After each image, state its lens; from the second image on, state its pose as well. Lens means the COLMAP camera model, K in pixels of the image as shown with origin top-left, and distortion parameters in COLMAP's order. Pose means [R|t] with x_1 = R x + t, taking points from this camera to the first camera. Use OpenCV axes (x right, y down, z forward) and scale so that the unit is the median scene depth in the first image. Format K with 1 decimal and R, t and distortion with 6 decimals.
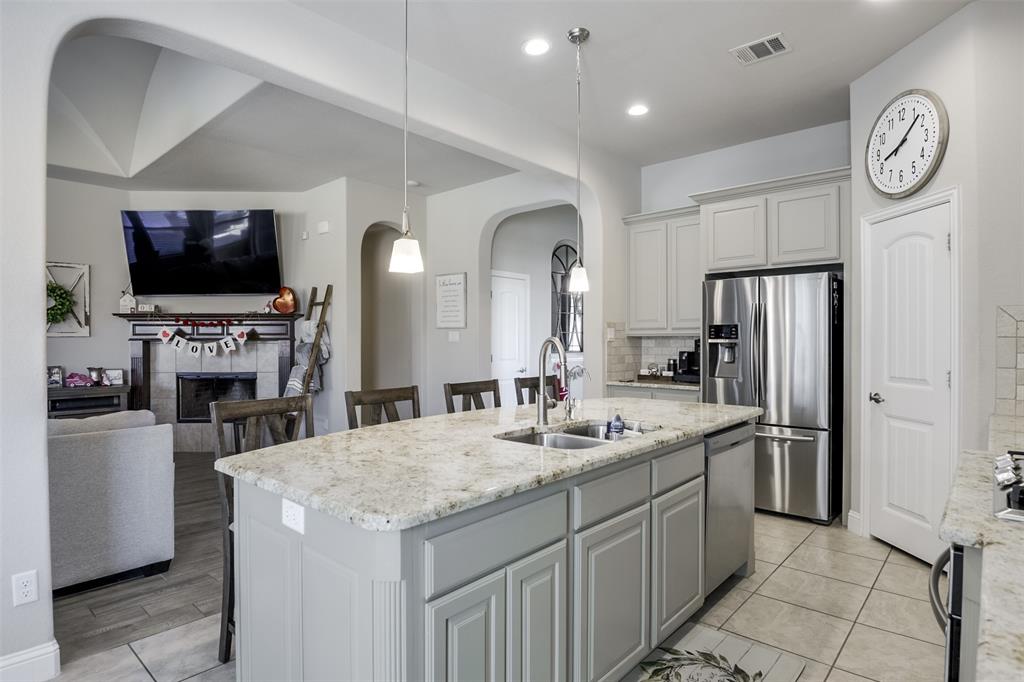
lens RADIAL K [[546.7, 0, 511.2], [0, 546.7, 342.5], [0, 0, 1]] dist [0.003110, -0.029483]
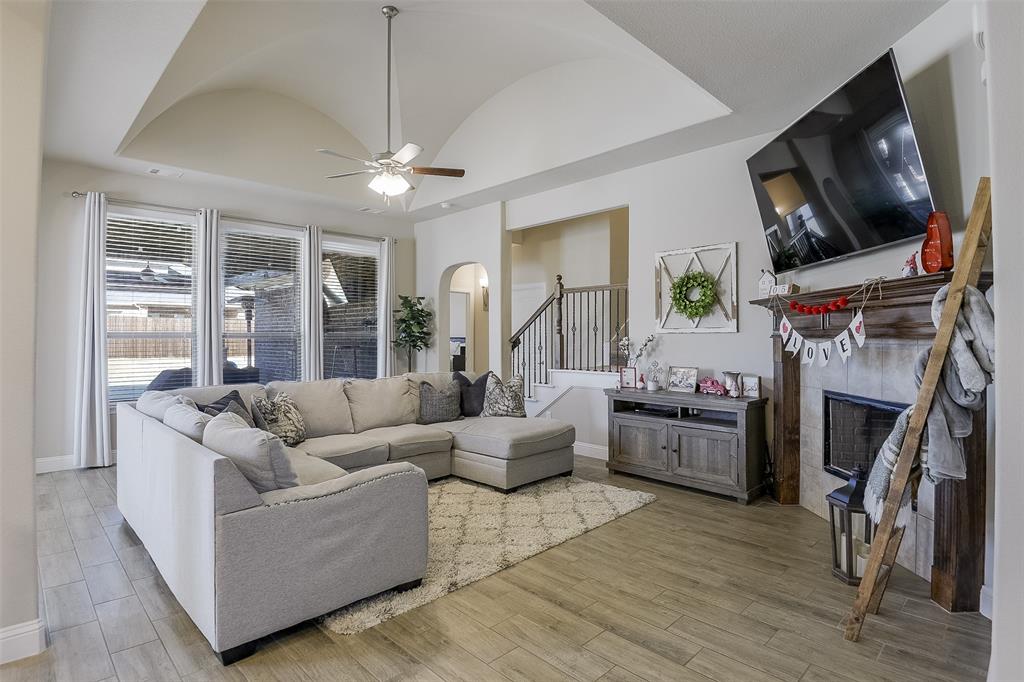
lens RADIAL K [[528.3, 0, 508.7], [0, 528.3, 328.9], [0, 0, 1]] dist [-0.002816, -0.000656]
pose [[-0.078163, -0.013924, -0.996843, 0.017538], [-0.004976, 0.999895, -0.013576, -0.005023], [0.996928, 0.003899, -0.078224, 0.874665]]
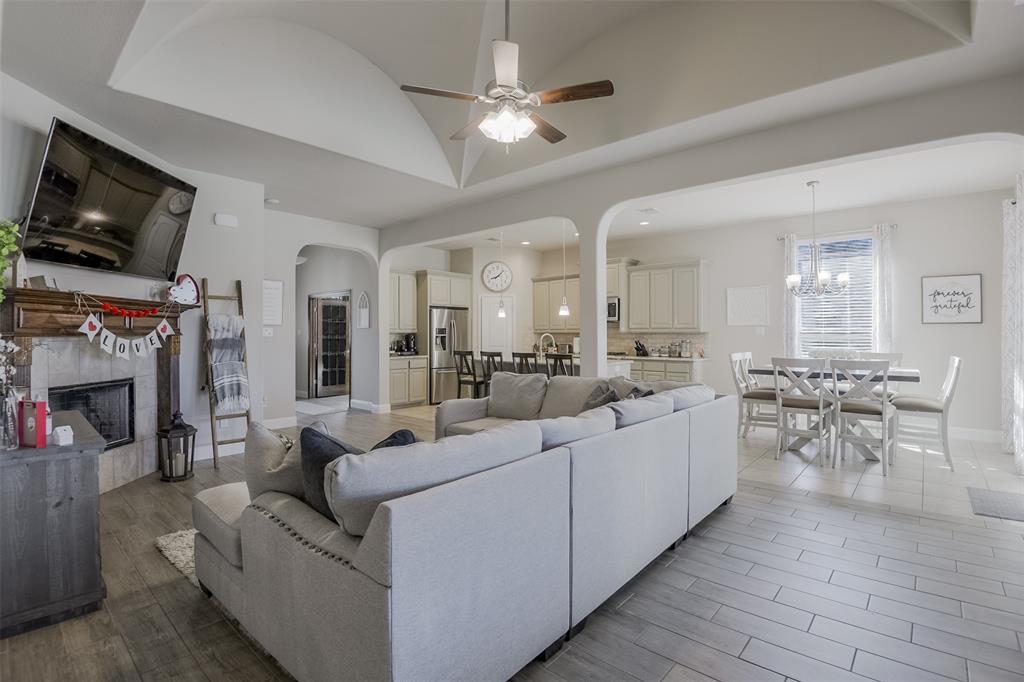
lens RADIAL K [[476.6, 0, 509.2], [0, 476.6, 340.7], [0, 0, 1]] dist [-0.000994, -0.032314]
pose [[0.000031, -0.012447, 0.999923, -1.451442], [0.007221, 0.999896, 0.012446, -0.001706], [-0.999974, 0.007220, 0.000121, 0.599957]]
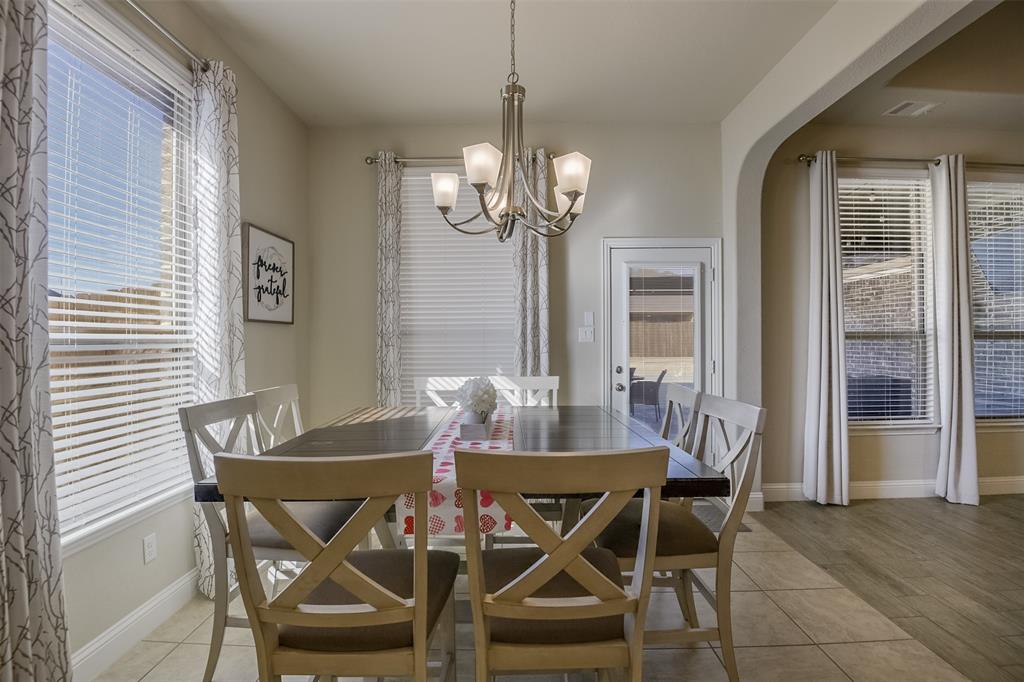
lens RADIAL K [[476.6, 0, 509.2], [0, 476.6, 340.7], [0, 0, 1]] dist [-0.000994, -0.032314]
pose [[-0.751949, 0.007522, -0.659178, -0.110118], [0.004598, 0.999970, 0.006165, -0.000574], [0.659205, 0.001605, -0.751961, 0.186088]]
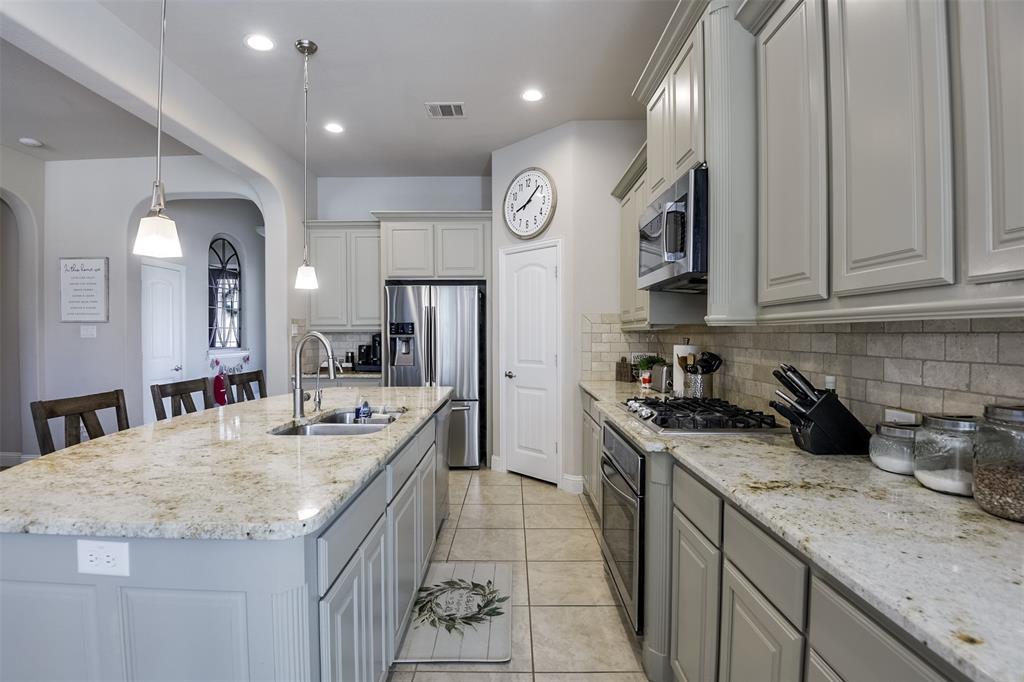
lens RADIAL K [[476.6, 0, 509.2], [0, 476.6, 340.7], [0, 0, 1]] dist [-0.000994, -0.032314]
pose [[0.750056, -0.009240, 0.661310, -0.118628], [0.005108, 0.999954, 0.008179, 0.000275], [-0.661355, -0.002757, 0.750068, 0.033991]]
